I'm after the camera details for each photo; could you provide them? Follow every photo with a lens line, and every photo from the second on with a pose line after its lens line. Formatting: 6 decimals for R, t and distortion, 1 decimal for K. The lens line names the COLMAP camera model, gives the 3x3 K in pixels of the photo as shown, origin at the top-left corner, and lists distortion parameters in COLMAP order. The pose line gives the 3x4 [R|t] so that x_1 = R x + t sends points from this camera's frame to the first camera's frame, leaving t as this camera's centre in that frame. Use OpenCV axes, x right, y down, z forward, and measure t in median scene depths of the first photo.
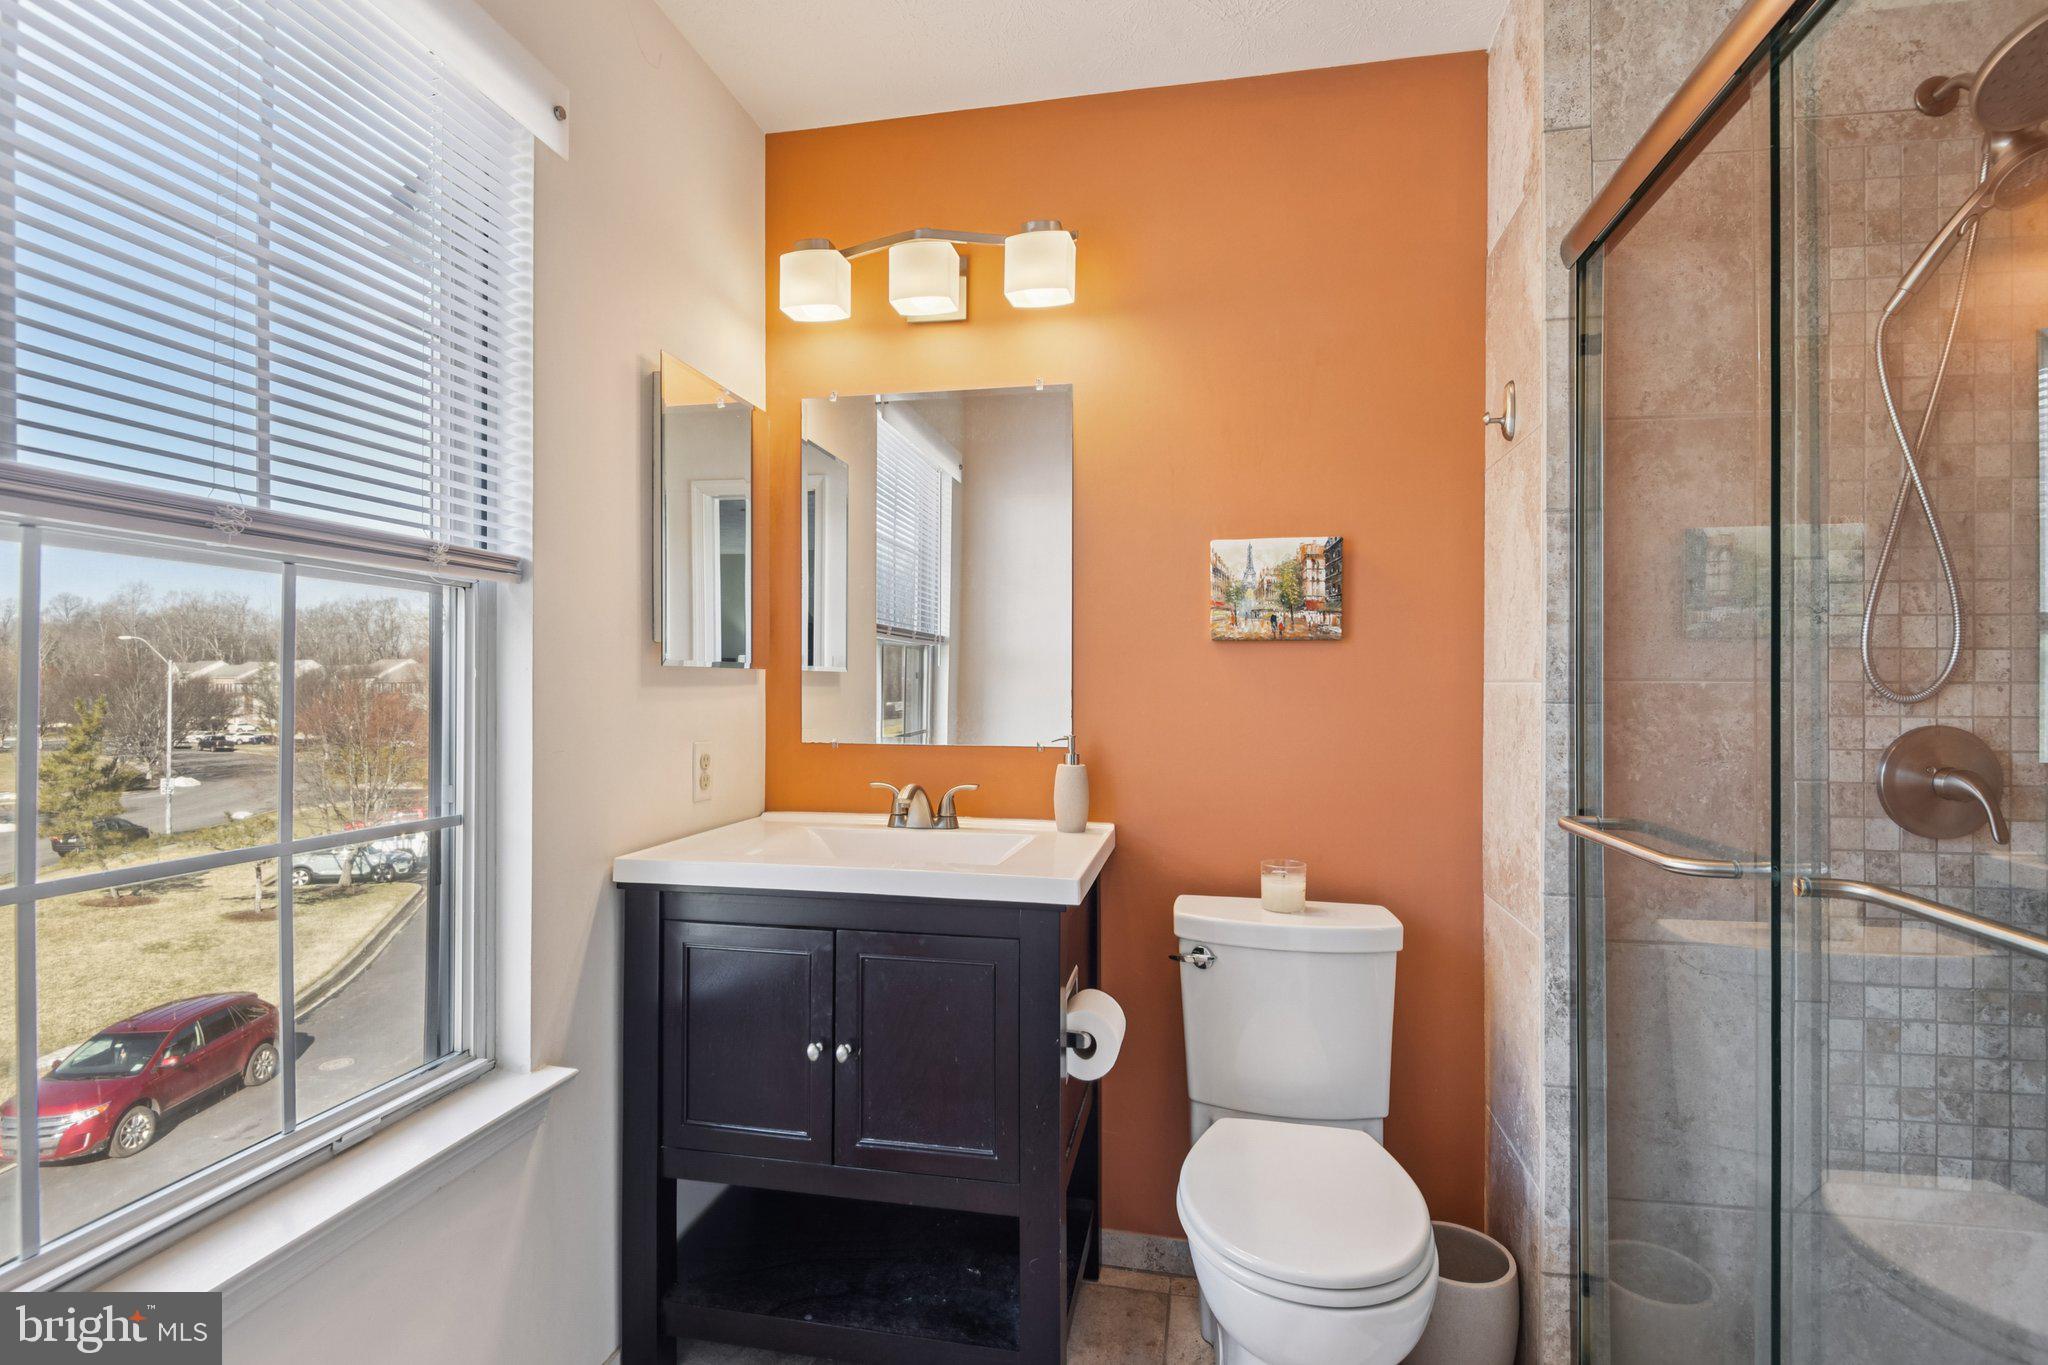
lens RADIAL K [[983.7, 0, 1014.7], [0, 983.7, 687.0], [0, 0, 1]] dist [0.000401, -0.012588]
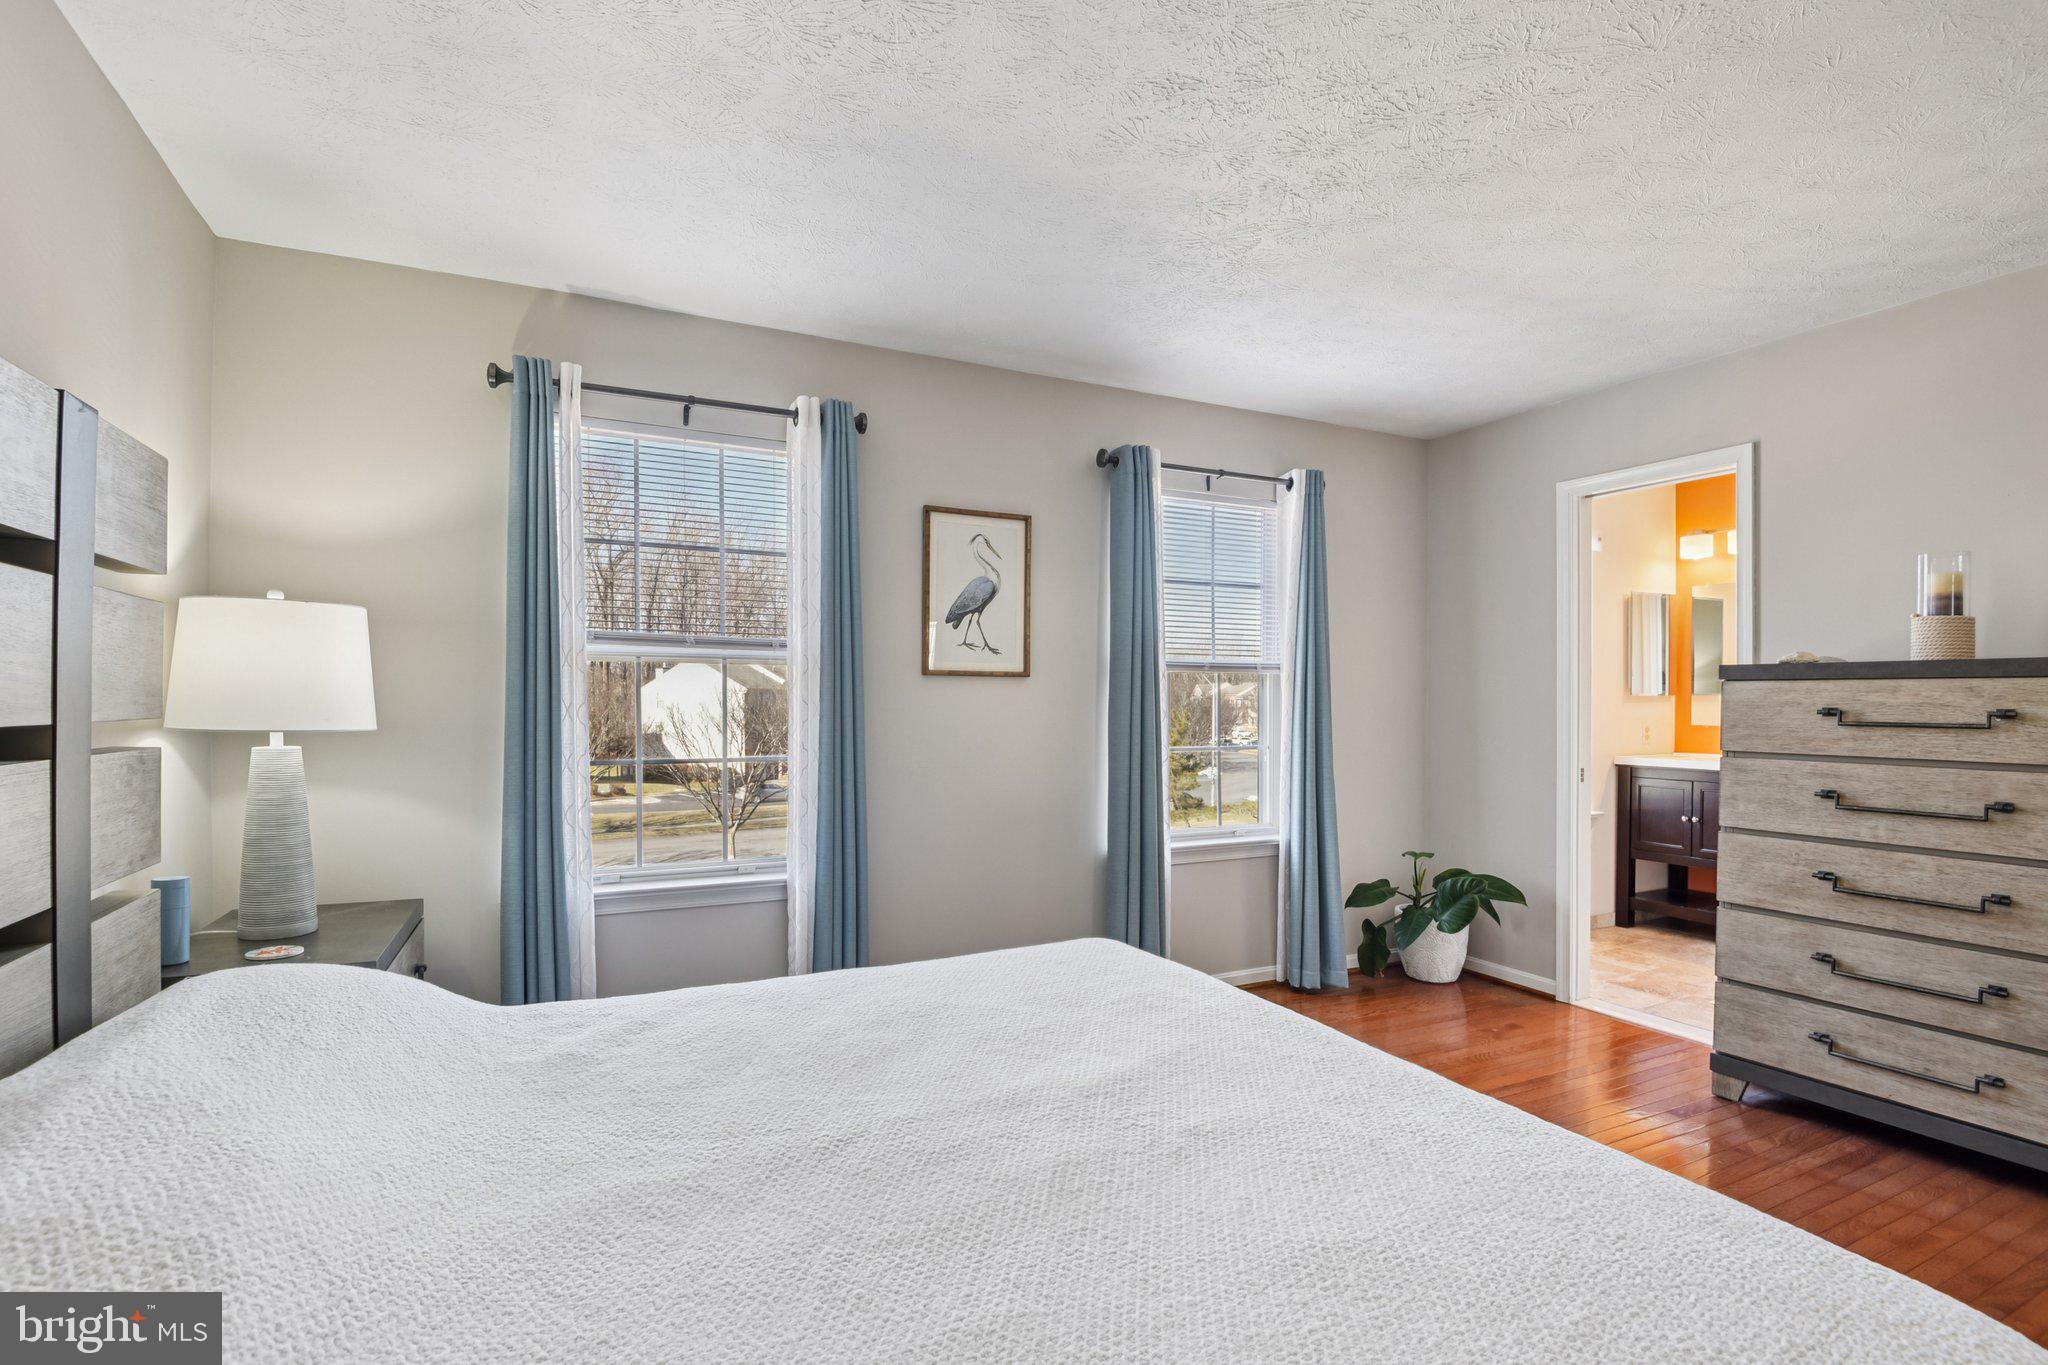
lens RADIAL K [[983.7, 0, 1014.7], [0, 983.7, 687.0], [0, 0, 1]] dist [0.000401, -0.012588]
pose [[0.635957, -0.001349, -0.771723, 0.622988], [-0.012898, 0.999840, -0.012377, 0.006908], [0.771617, 0.017826, 0.635838, -1.938264]]
